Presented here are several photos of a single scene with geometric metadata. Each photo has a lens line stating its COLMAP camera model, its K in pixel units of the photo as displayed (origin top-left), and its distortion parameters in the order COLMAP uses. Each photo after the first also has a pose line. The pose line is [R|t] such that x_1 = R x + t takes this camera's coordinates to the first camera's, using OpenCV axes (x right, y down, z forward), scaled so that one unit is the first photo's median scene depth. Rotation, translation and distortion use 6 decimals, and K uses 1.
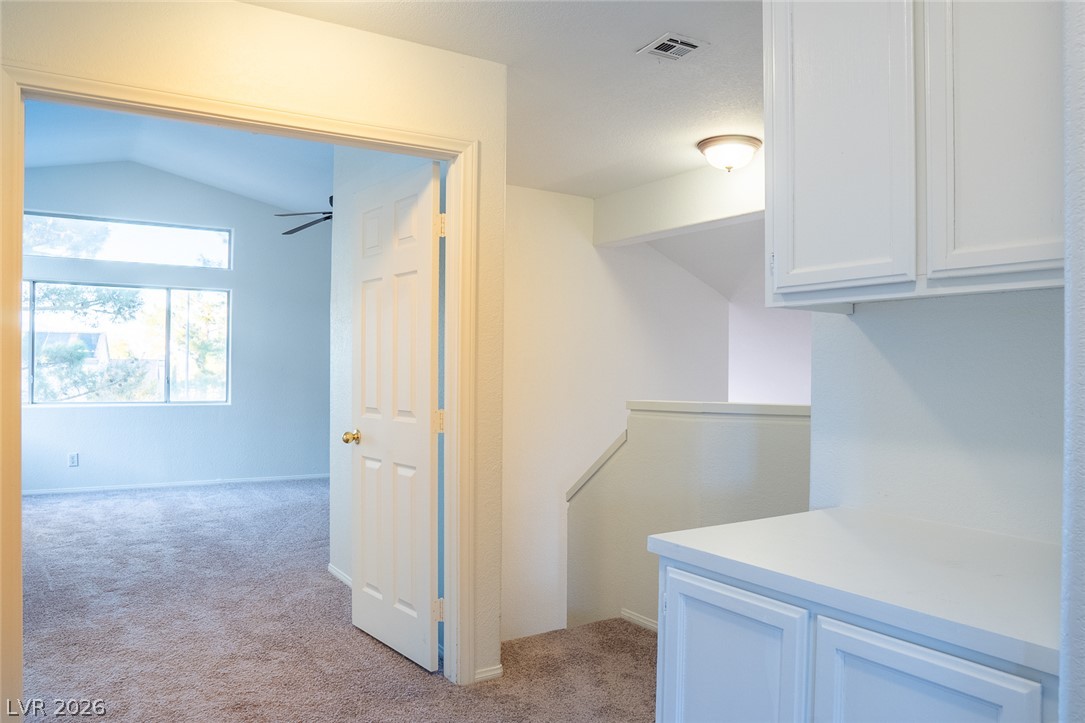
lens RADIAL K [[766.6, 0, 532.6], [0, 766.6, 365.3], [0, 0, 1]] dist [-0.124657, 0.087963]
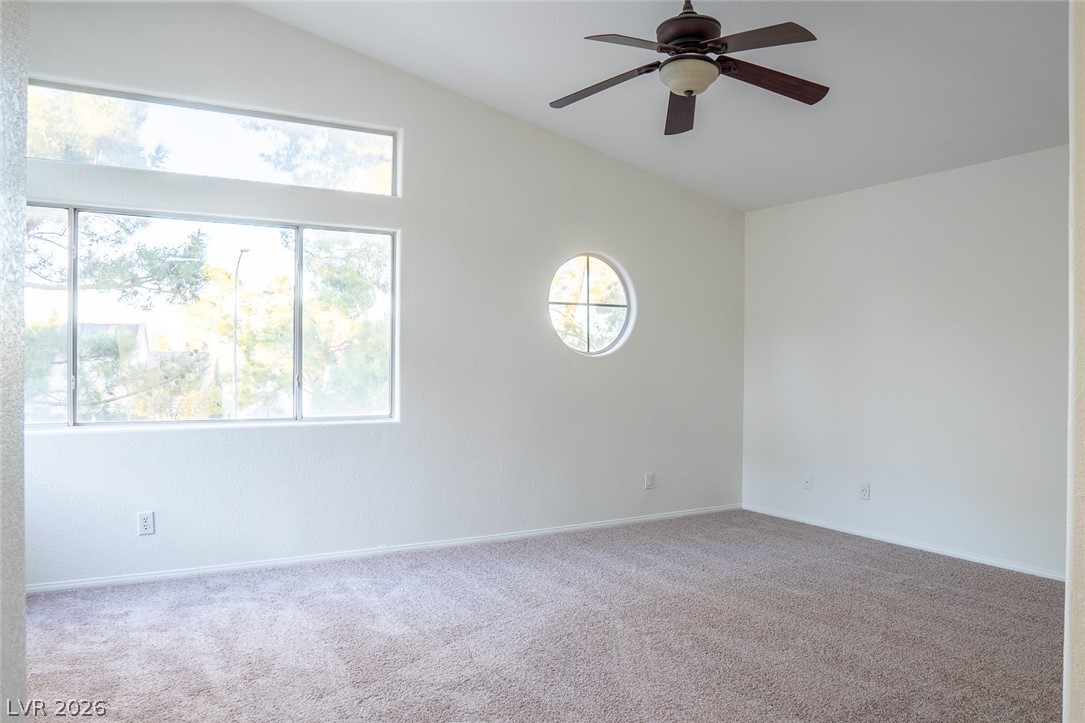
lens RADIAL K [[766.6, 0, 532.6], [0, 766.6, 365.3], [0, 0, 1]] dist [-0.124657, 0.087963]
pose [[0.999281, -0.005974, -0.037452, -0.151719], [0.006447, 0.999901, 0.012509, 0.000141], [0.037373, -0.012741, 0.999220, 0.221232]]
